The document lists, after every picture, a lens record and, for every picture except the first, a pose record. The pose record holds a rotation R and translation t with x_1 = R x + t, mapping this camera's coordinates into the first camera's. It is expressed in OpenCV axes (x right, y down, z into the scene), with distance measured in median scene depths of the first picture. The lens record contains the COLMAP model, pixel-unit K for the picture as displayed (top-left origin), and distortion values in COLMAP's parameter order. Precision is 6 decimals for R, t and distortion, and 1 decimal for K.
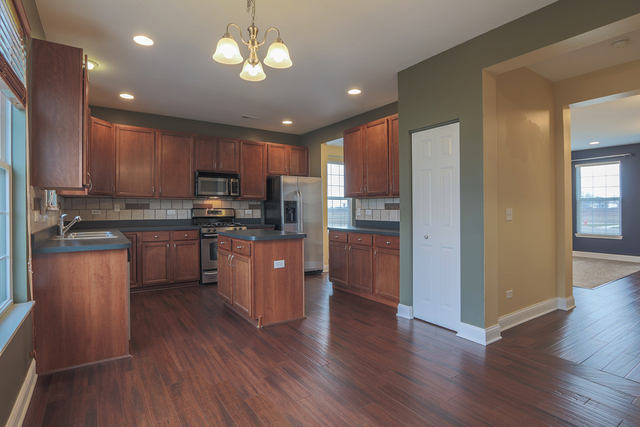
lens RADIAL K [[335.3, 0, 324.8], [0, 335.3, 208.8], [0, 0, 1]] dist [-0.015633, 0.002881]
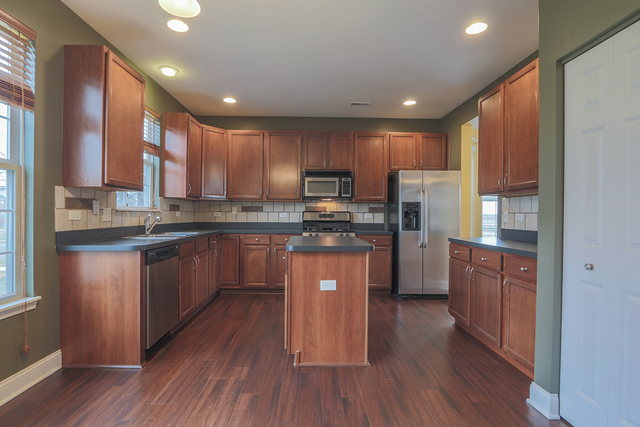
lens RADIAL K [[335.3, 0, 310.2], [0, 335.3, 218.2], [0, 0, 1]] dist [-0.015633, 0.002881]
pose [[0.830453, 0.011944, -0.556961, 0.184358], [-0.006087, 0.999905, 0.012367, 0.008169], [0.557055, -0.006880, 0.830447, 0.289838]]
